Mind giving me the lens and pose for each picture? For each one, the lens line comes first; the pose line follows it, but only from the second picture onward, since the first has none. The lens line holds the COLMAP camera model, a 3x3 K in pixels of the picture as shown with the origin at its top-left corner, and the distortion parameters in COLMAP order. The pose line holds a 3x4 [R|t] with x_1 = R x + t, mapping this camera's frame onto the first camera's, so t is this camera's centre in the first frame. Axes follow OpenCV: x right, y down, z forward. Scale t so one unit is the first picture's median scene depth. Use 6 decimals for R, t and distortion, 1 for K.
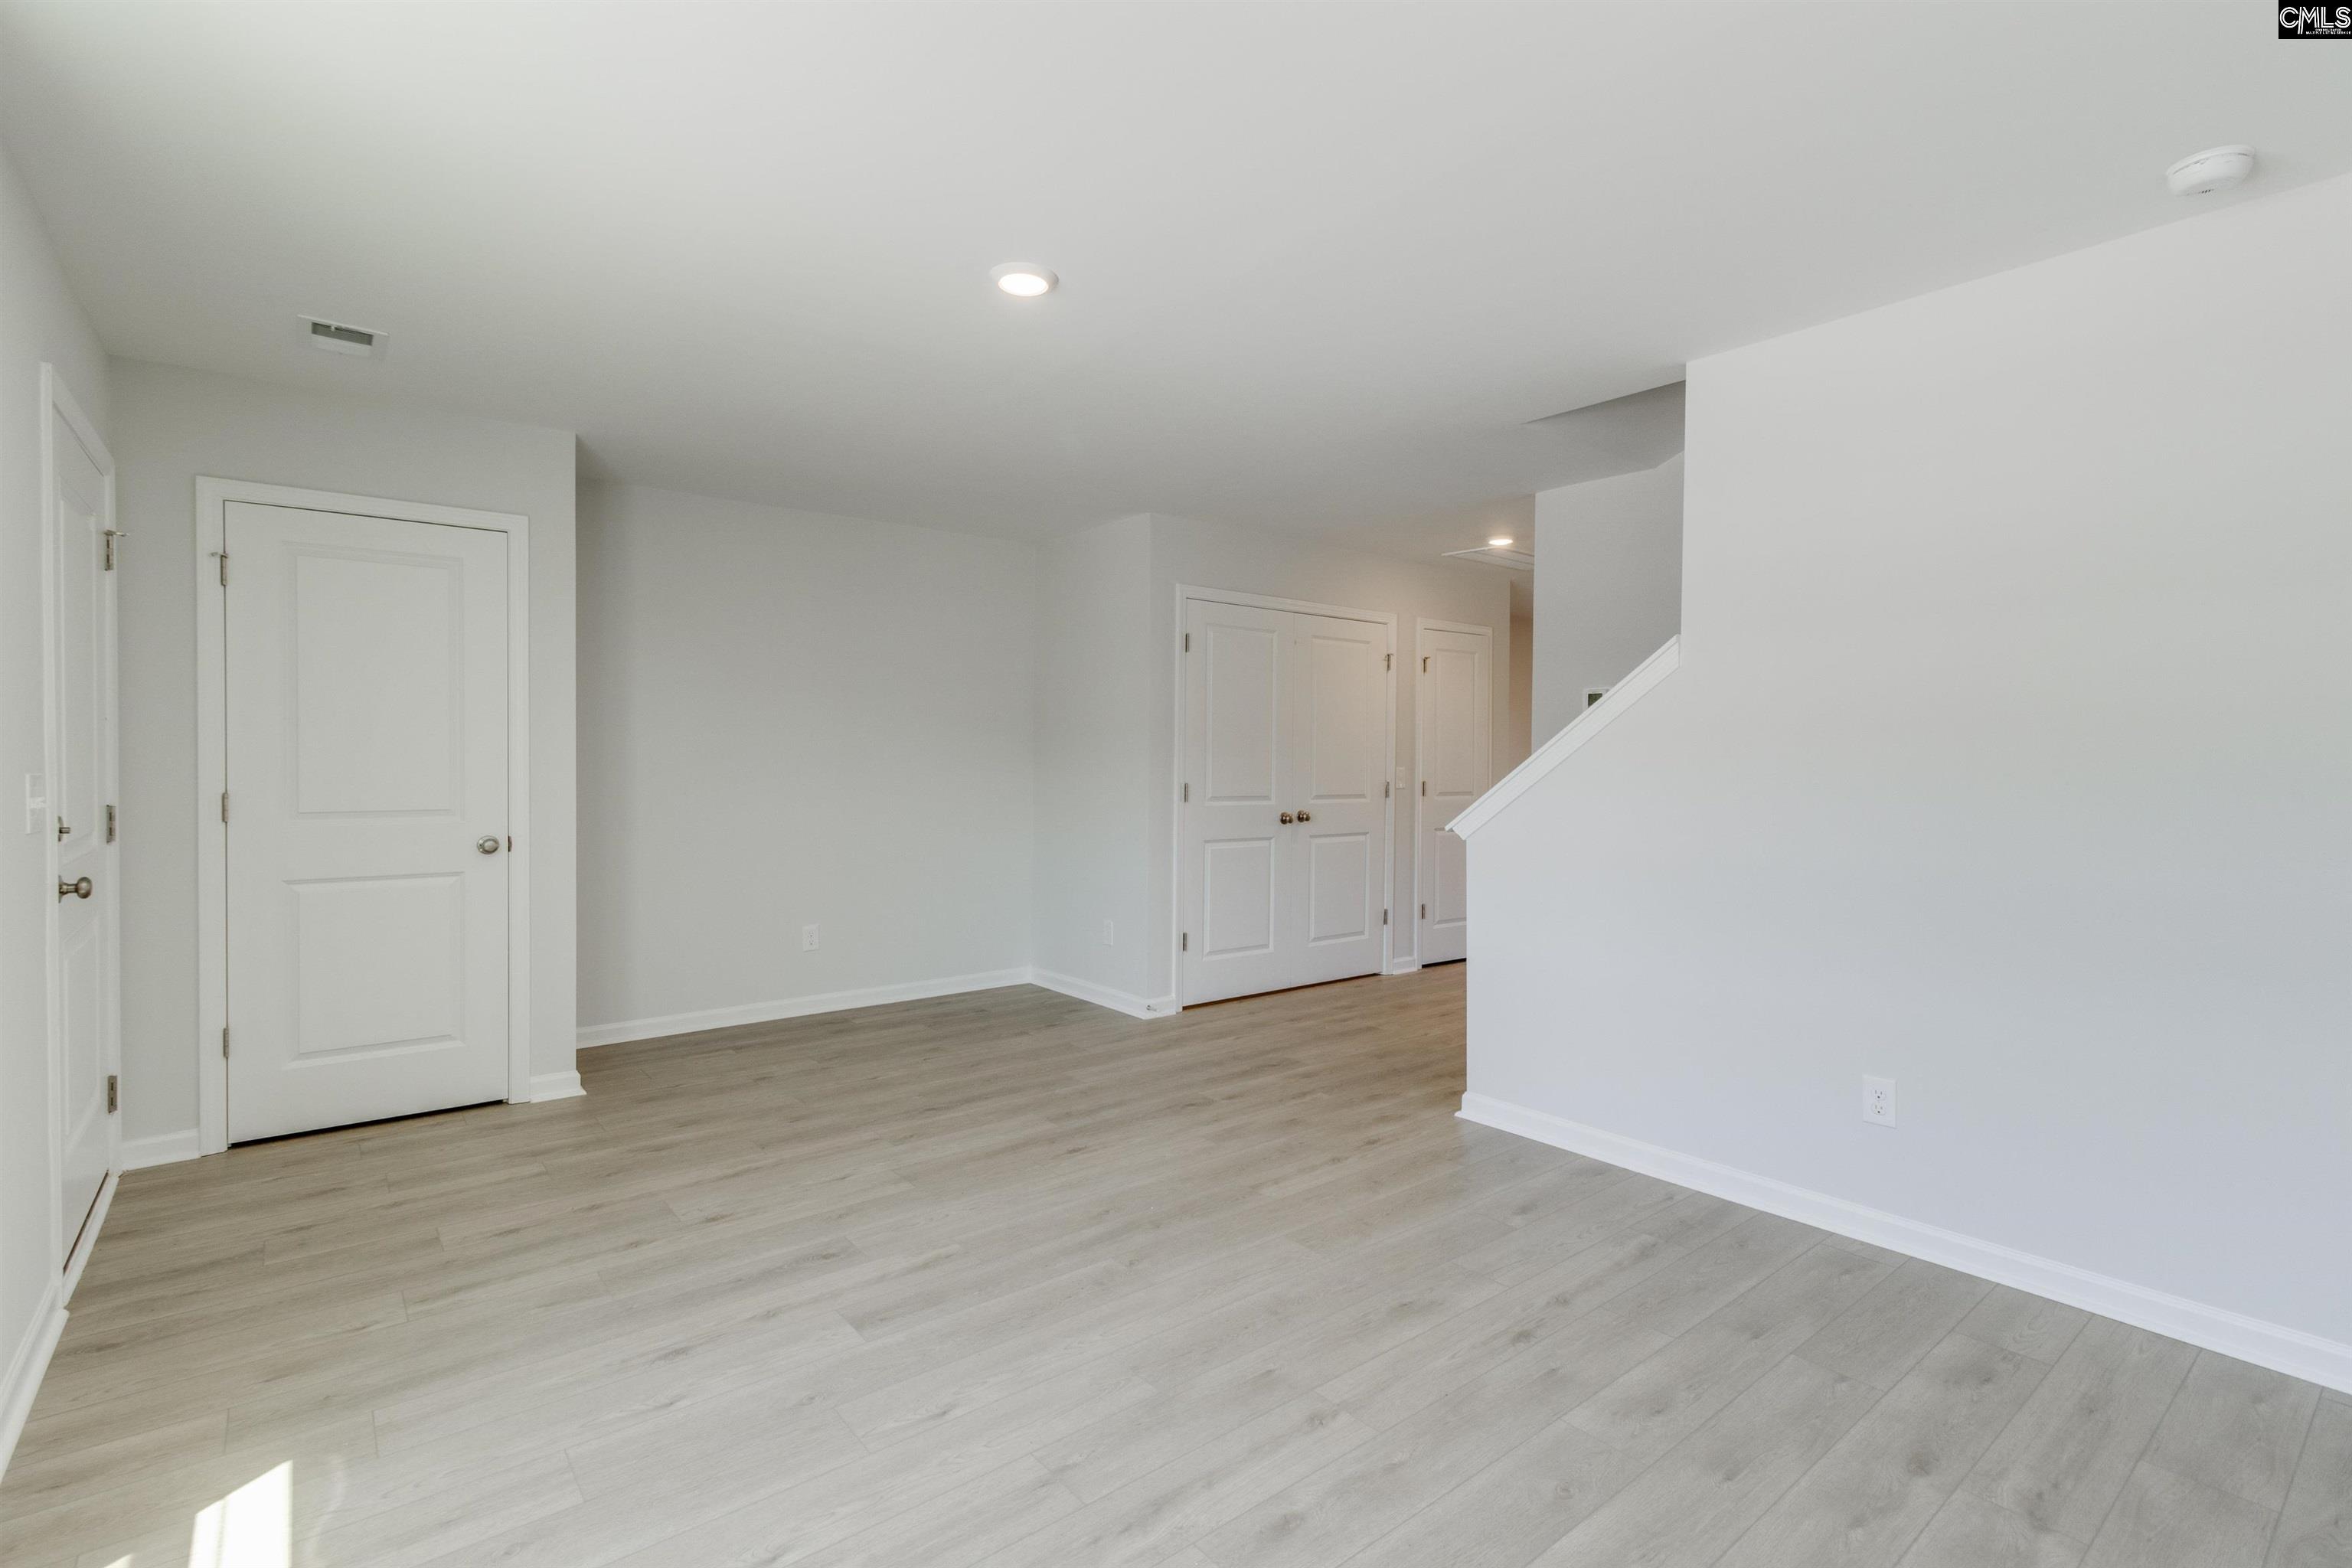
lens RADIAL K [[1088.6, 0, 1175.6], [0, 1088.6, 767.5], [0, 0, 1]] dist [-0.000736, 0.001730]
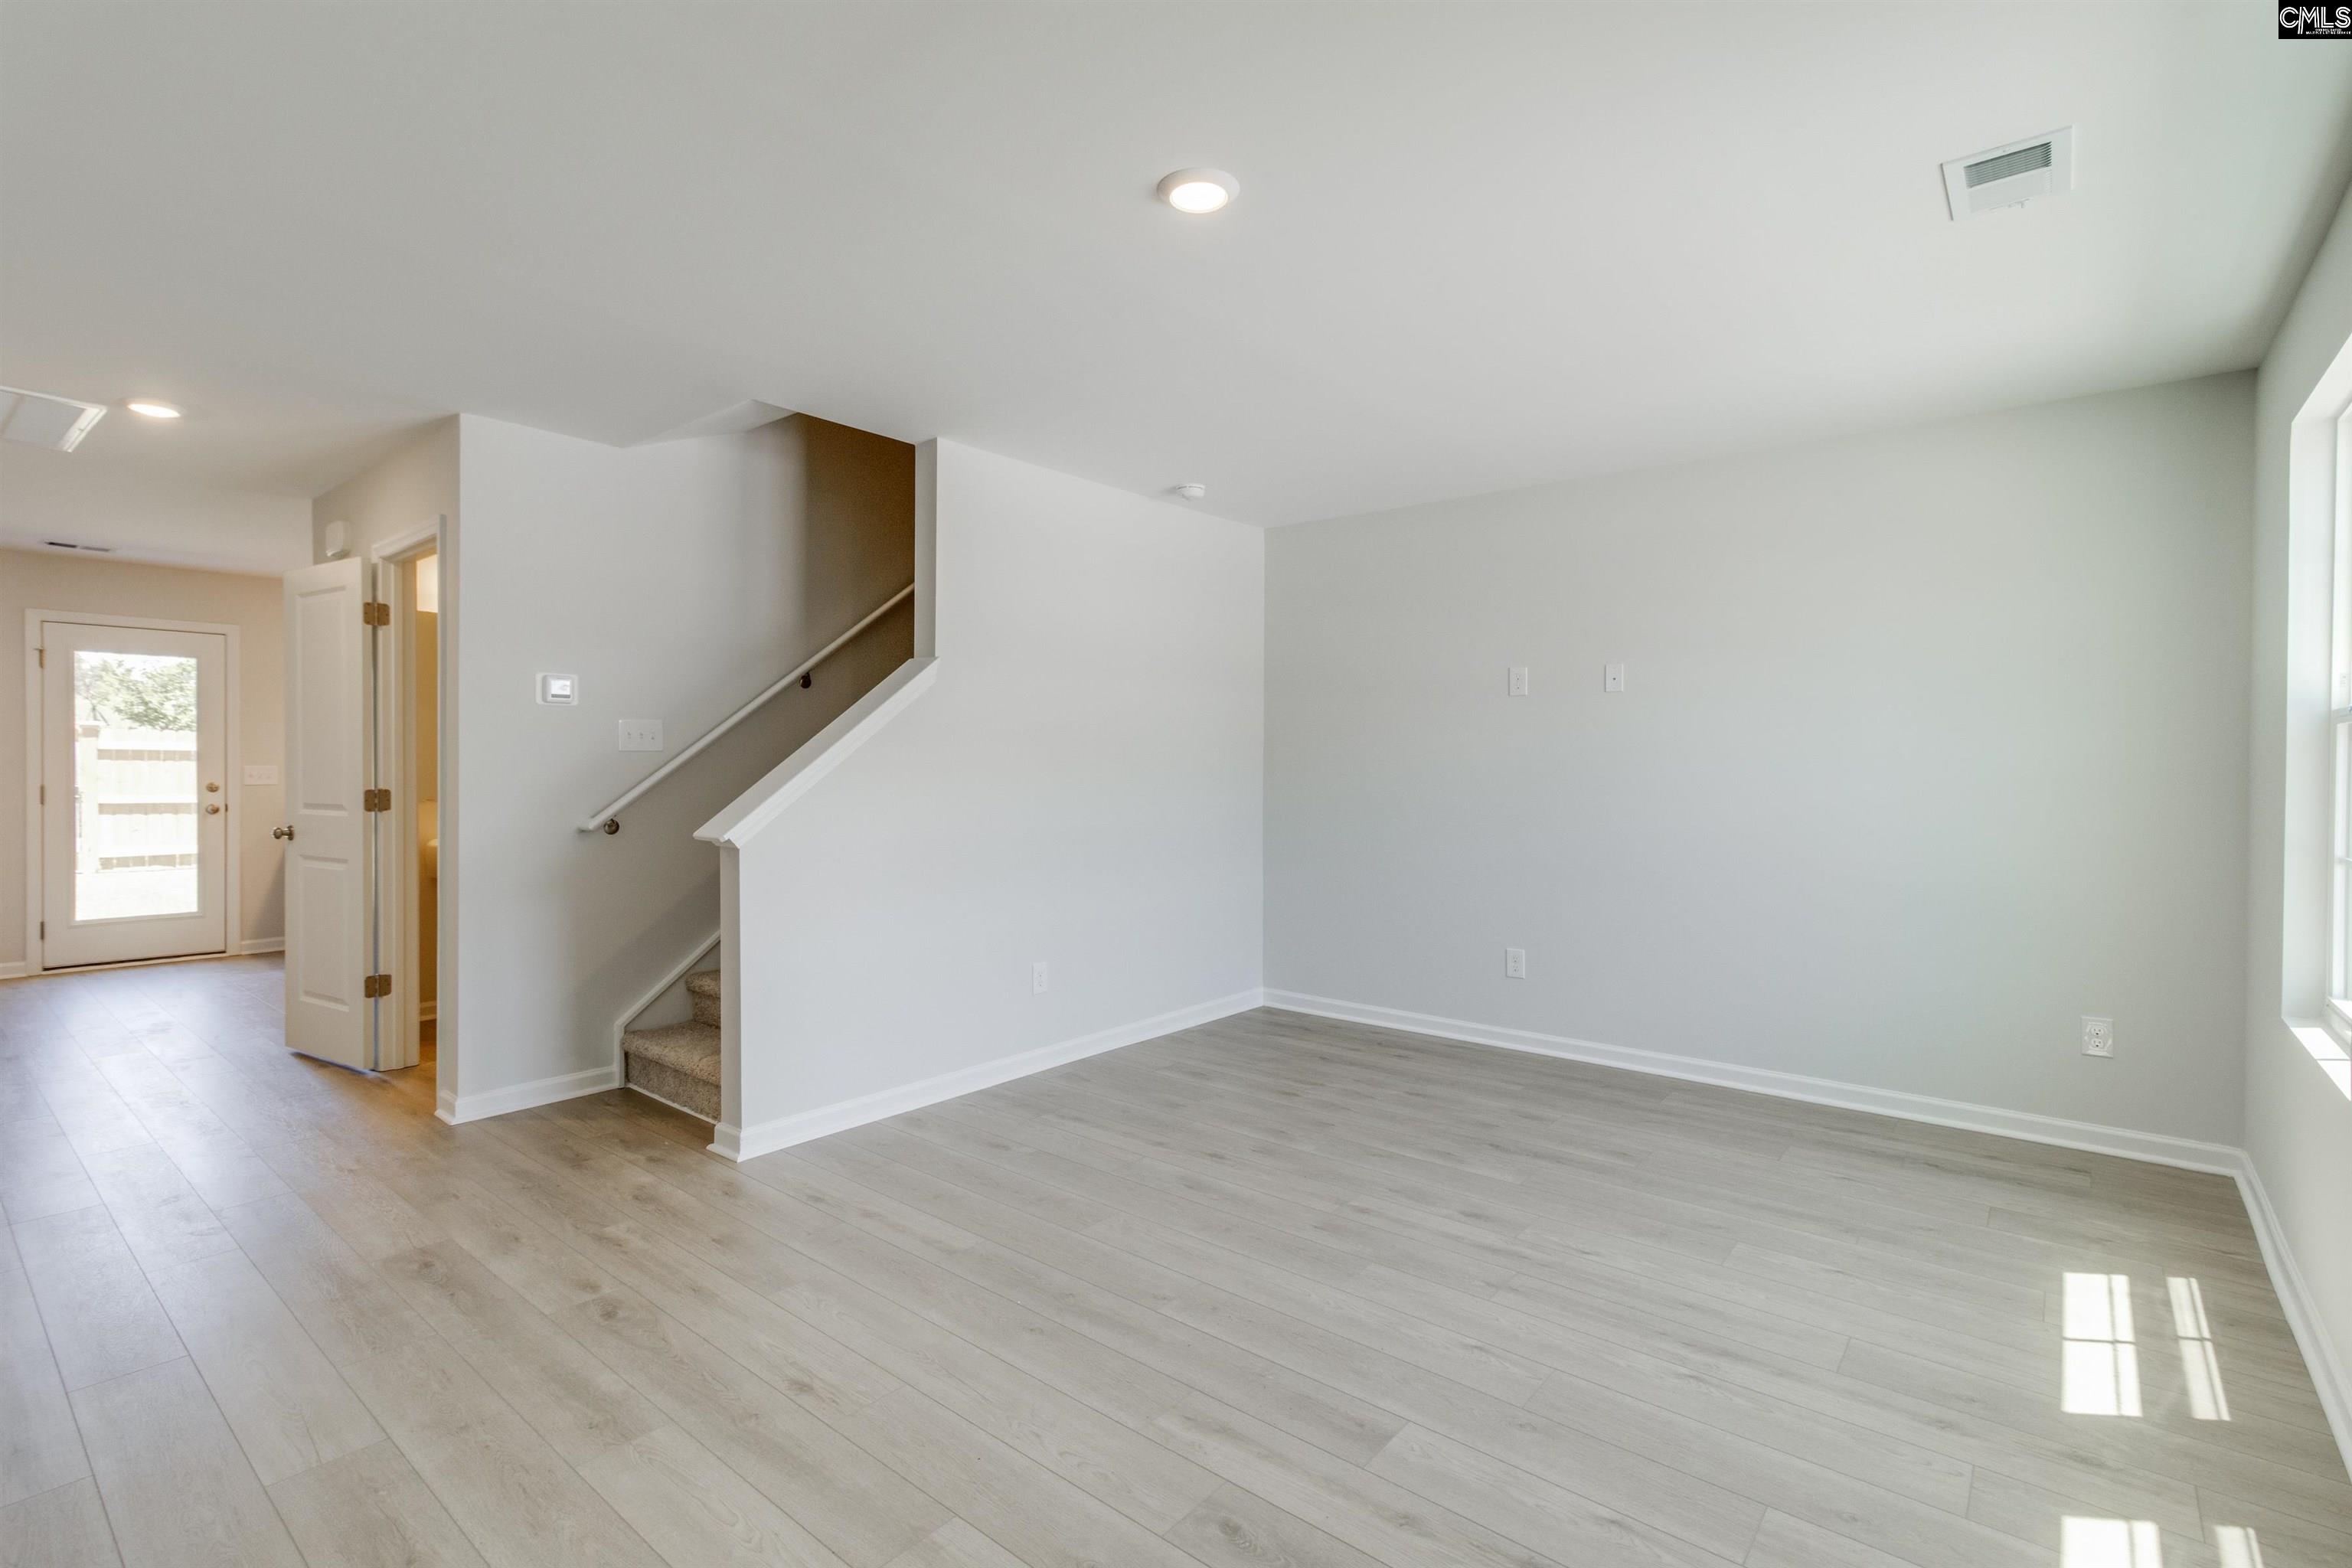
lens RADIAL K [[1088.6, 0, 1180.2], [0, 1088.6, 778.1], [0, 0, 1]] dist [-0.000736, 0.001730]
pose [[-0.203986, -0.020581, 0.978757, -0.786487], [0.001365, 0.999772, 0.021308, -0.010292], [-0.978973, 0.005682, -0.203912, 0.971480]]
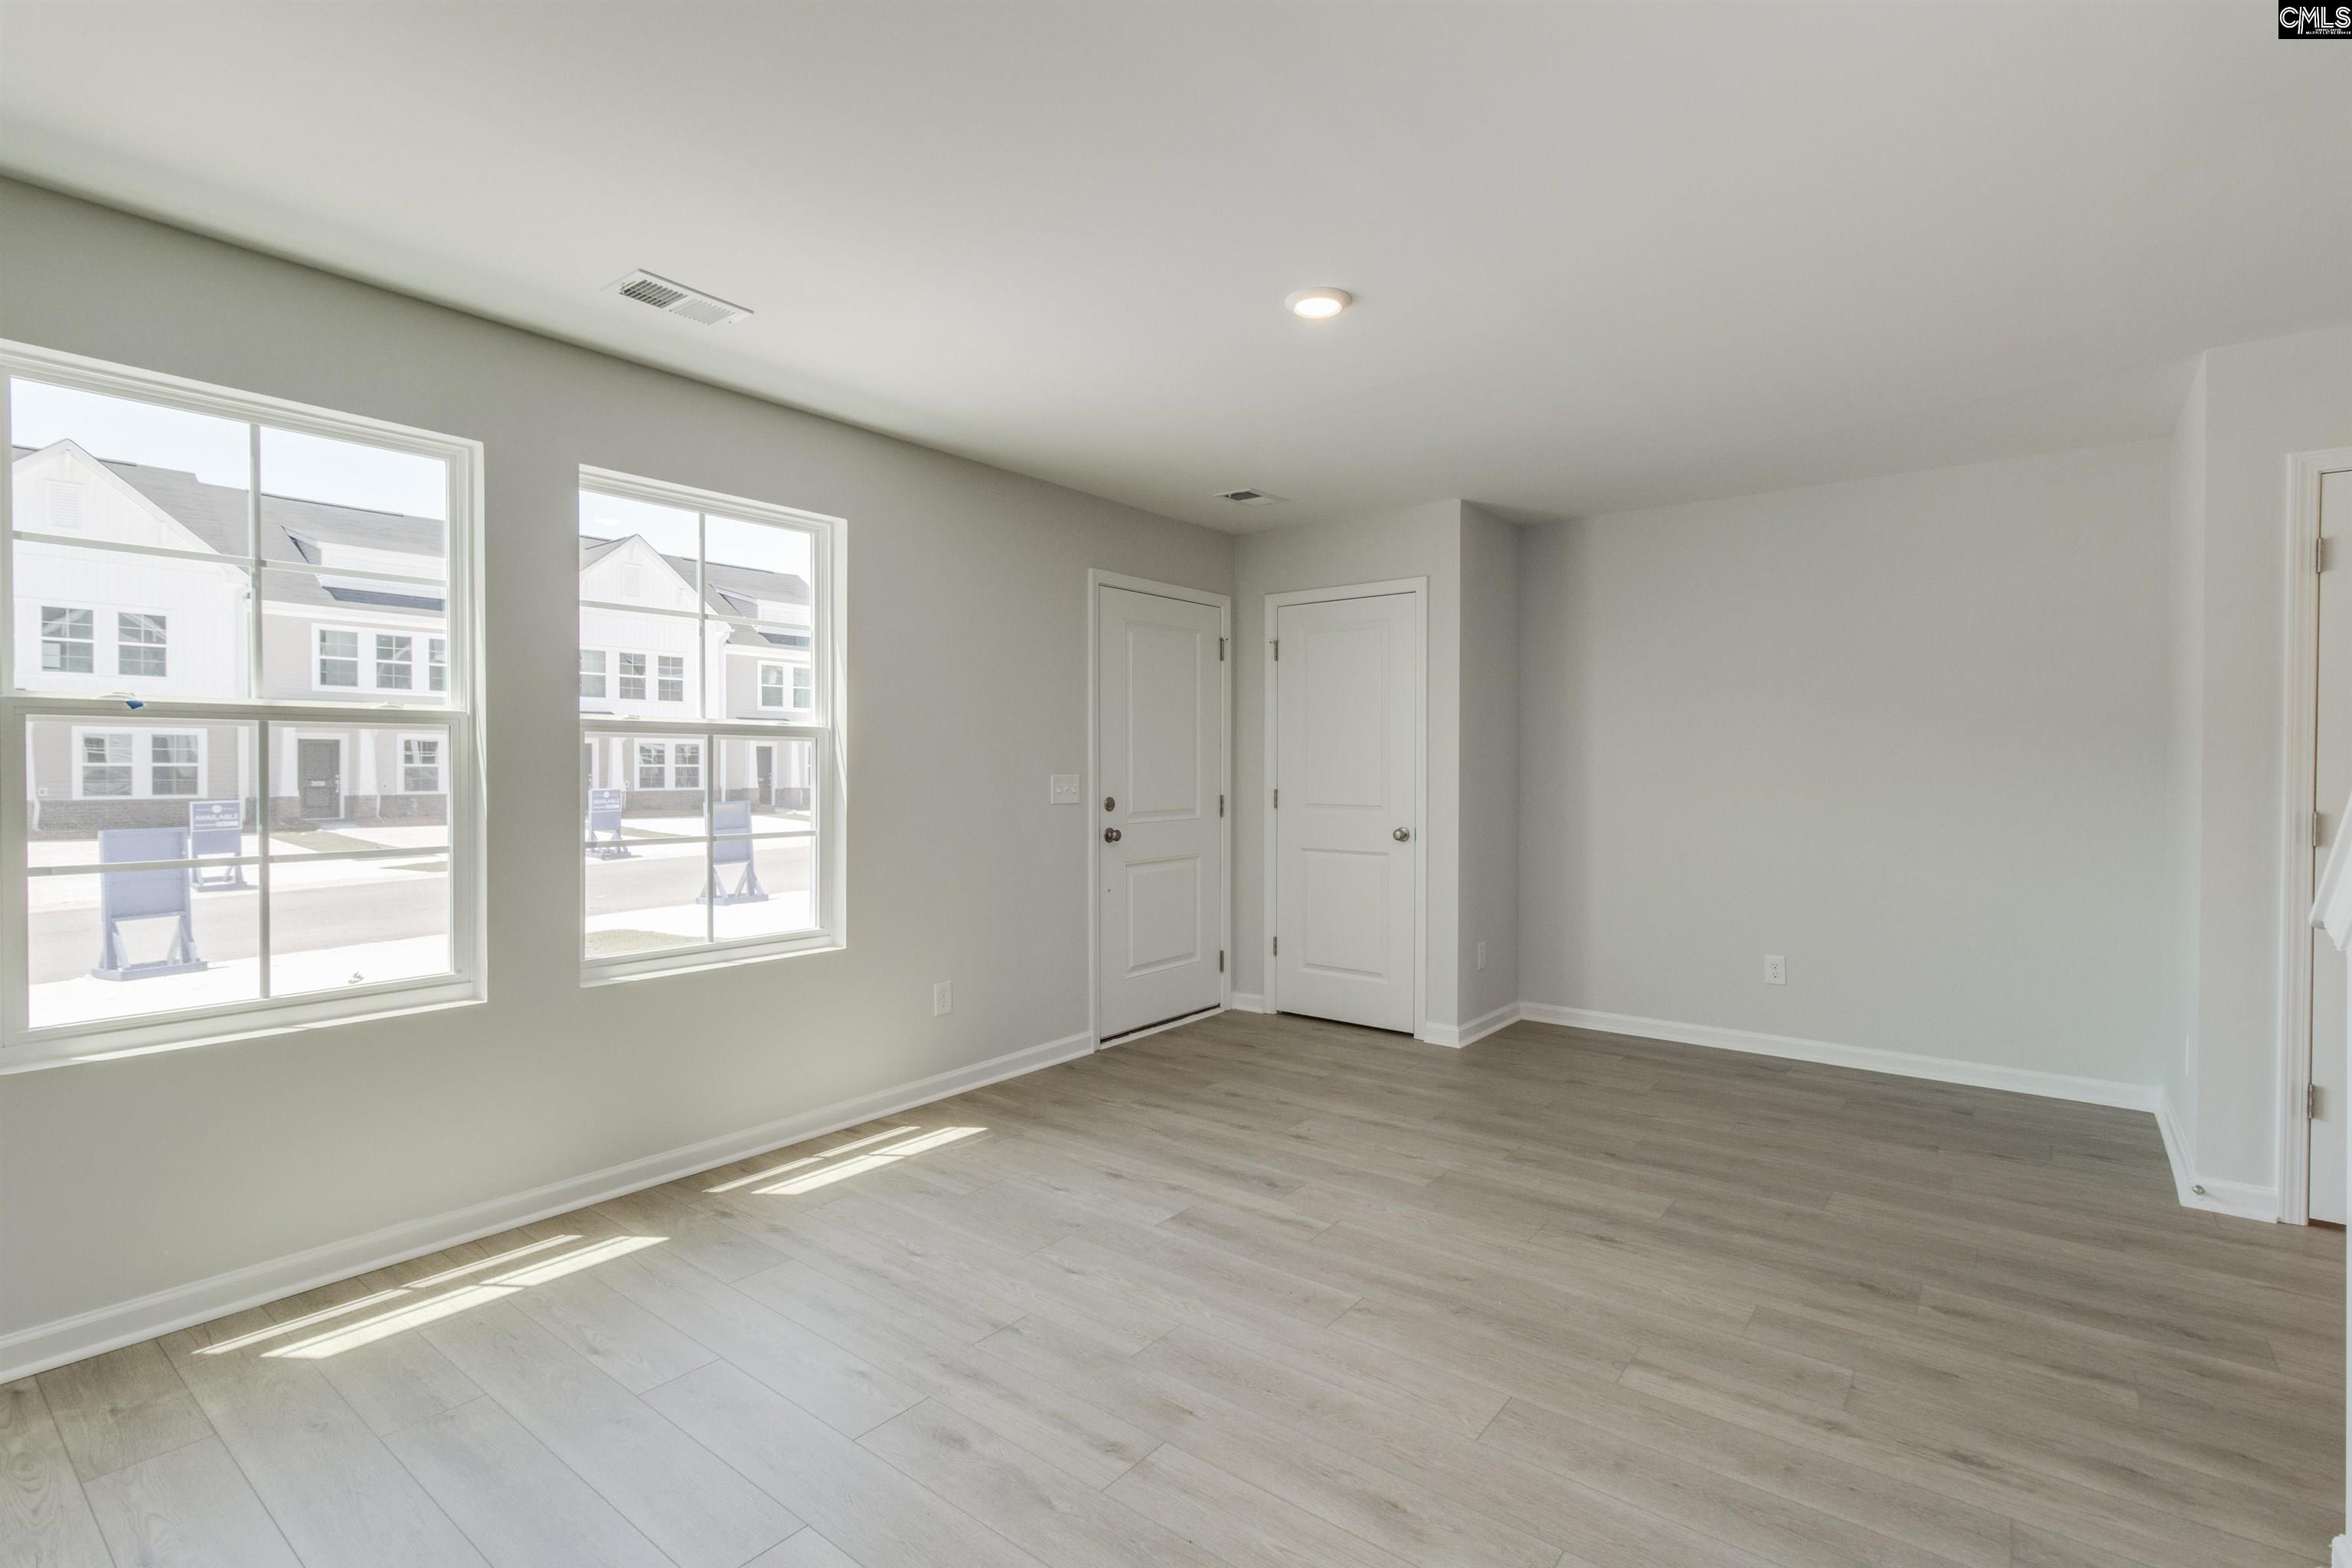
lens RADIAL K [[1088.6, 0, 1178.9], [0, 1088.6, 766.1], [0, 0, 1]] dist [-0.000736, 0.001730]
pose [[0.225989, -0.004000, -0.974122, 0.685197], [-0.009122, 0.999939, -0.006222, 0.000097], [0.974087, 0.010292, 0.225938, 0.525756]]
